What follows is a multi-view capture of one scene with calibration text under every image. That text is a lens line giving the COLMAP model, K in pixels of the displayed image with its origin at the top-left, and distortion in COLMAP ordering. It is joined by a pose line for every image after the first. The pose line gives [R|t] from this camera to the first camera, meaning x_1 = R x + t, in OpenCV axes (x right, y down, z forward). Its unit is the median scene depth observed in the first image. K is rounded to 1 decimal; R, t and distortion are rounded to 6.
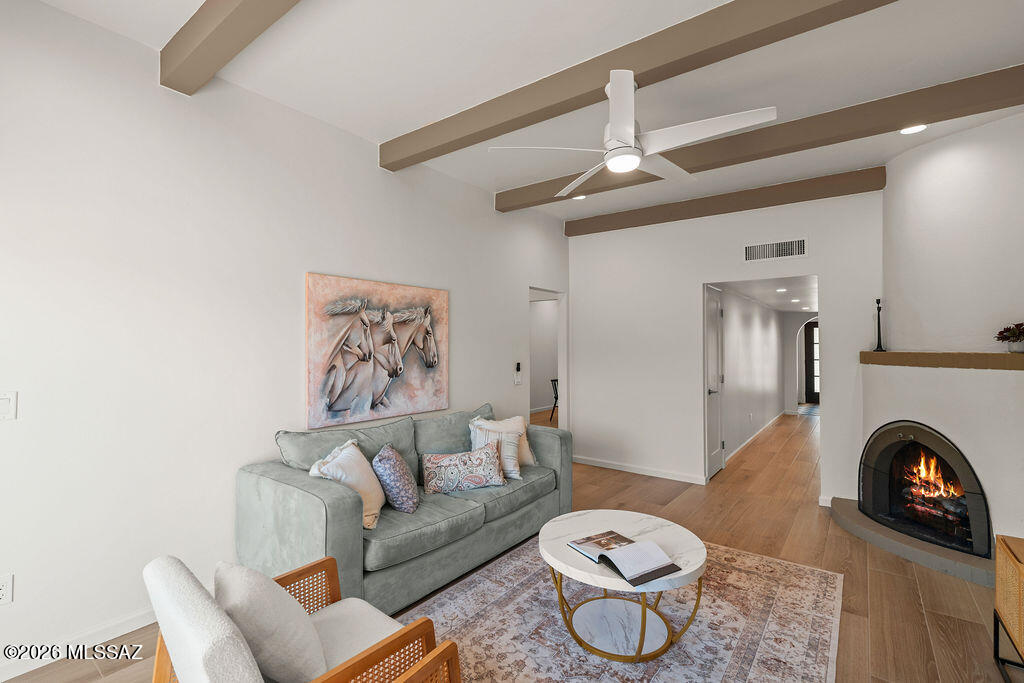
lens RADIAL K [[460.7, 0, 512.0], [0, 460.7, 341.5], [0, 0, 1]] dist [0.000360, -0.000147]
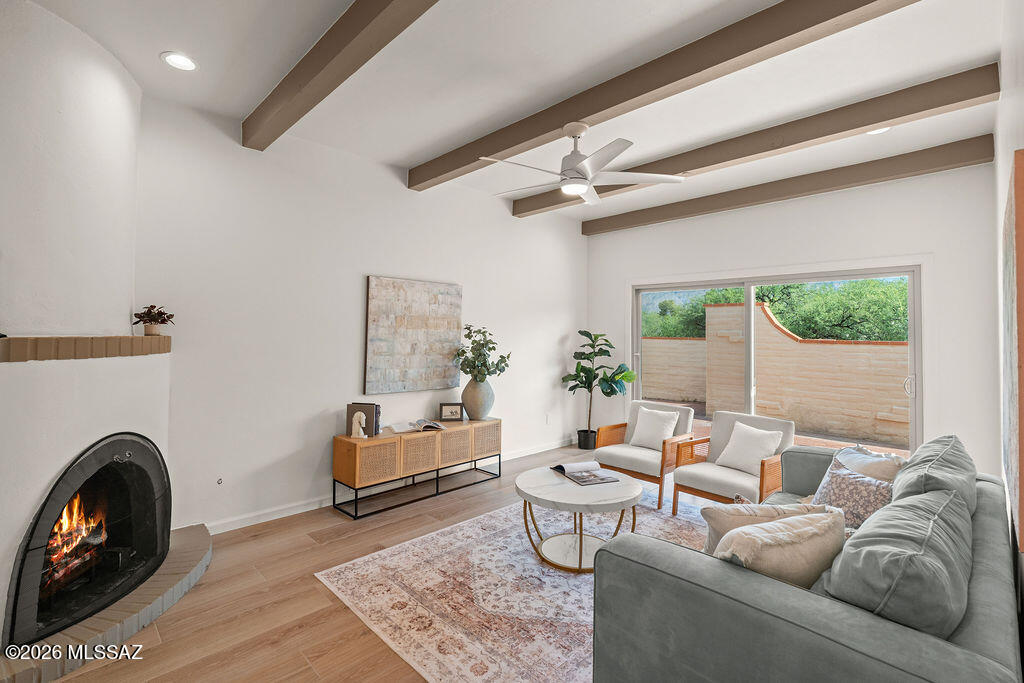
lens RADIAL K [[467.0, 0, 511.2], [0, 467.0, 324.3], [0, 0, 1]] dist [0.000299, -0.000070]
pose [[-0.990611, -0.009656, 0.136369, 0.165196], [-0.013654, 0.999503, -0.028416, 0.016688], [-0.136027, -0.030011, -0.990250, 1.585872]]
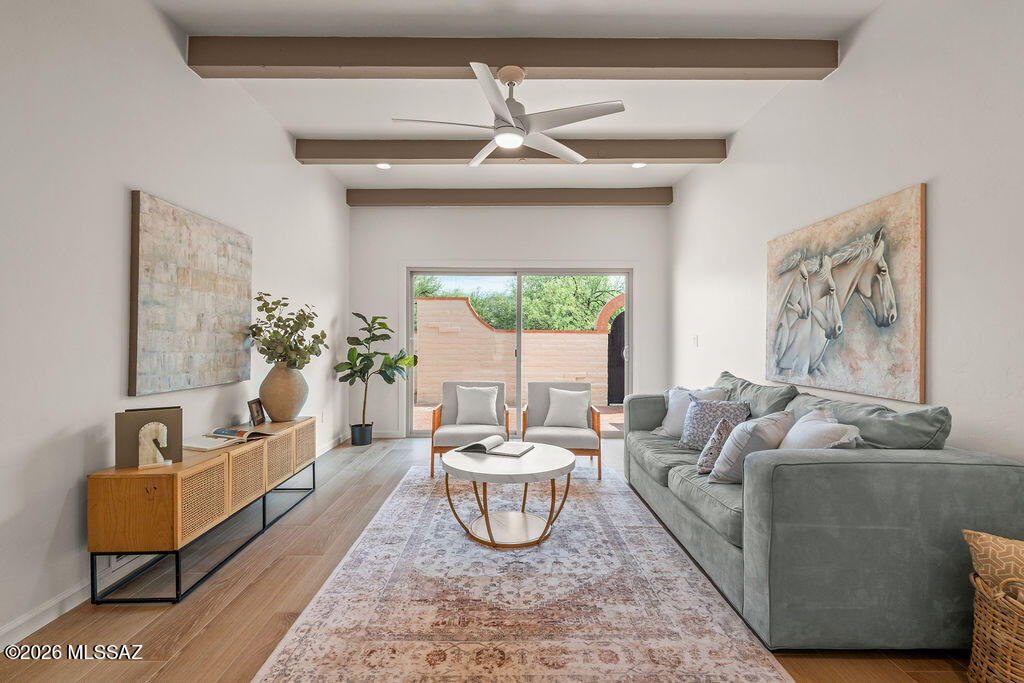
lens RADIAL K [[460.7, 0, 512.0], [0, 460.7, 341.5], [0, 0, 1]] dist [0.000360, -0.000147]
pose [[-0.787351, -0.001592, -0.616503, 0.665398], [0.001231, 0.999991, -0.004155, 0.088648], [0.616503, -0.004030, -0.787342, 1.335621]]
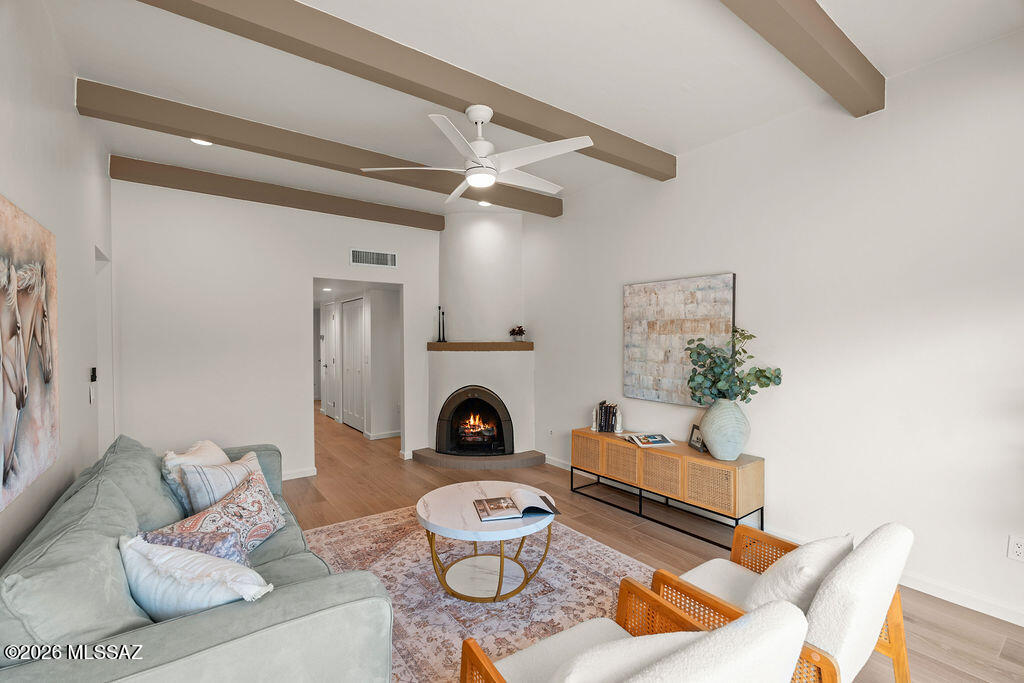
lens RADIAL K [[452.1, 0, 510.2], [0, 452.1, 345.0], [0, 0, 1]] dist [-0.001002, -0.000195]
pose [[0.292274, -0.016570, 0.956191, -0.573037], [-0.003728, 0.999823, 0.018466, 0.003897], [-0.956327, -0.008962, 0.292160, 0.412872]]
